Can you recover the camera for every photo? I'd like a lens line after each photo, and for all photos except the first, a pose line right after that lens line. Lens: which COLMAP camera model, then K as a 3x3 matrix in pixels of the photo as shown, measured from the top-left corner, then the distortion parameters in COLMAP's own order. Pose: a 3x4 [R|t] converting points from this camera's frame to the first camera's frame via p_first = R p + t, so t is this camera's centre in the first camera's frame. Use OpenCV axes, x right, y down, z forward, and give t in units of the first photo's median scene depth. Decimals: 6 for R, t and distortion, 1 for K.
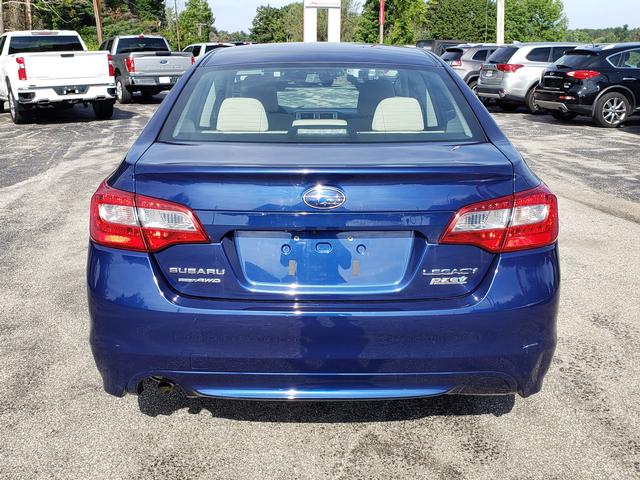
lens RADIAL K [[679.1, 0, 328.6], [0, 679.1, 255.7], [0, 0, 1]] dist [0.016277, 0.000000]
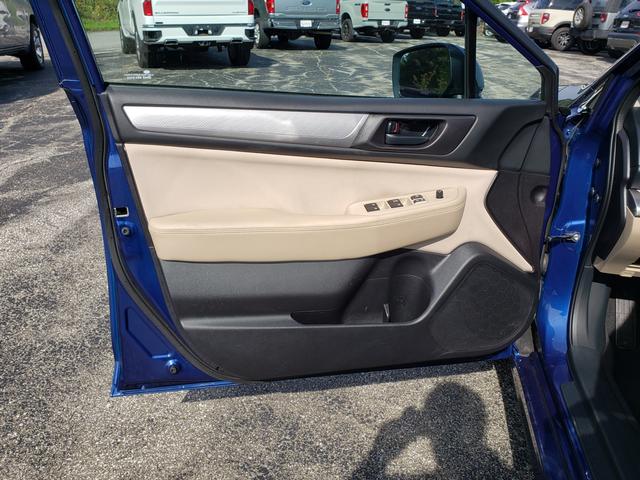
lens RADIAL K [[580.9, 0, 339.8], [0, 580.9, 239.9], [0, 0, 1]] dist [0.017185, 0.000000]
pose [[0.988116, 0.082642, -0.129604, -0.095987], [-0.070650, 0.993010, 0.094549, -0.064819], [0.136512, -0.084269, 0.987048, 0.287750]]
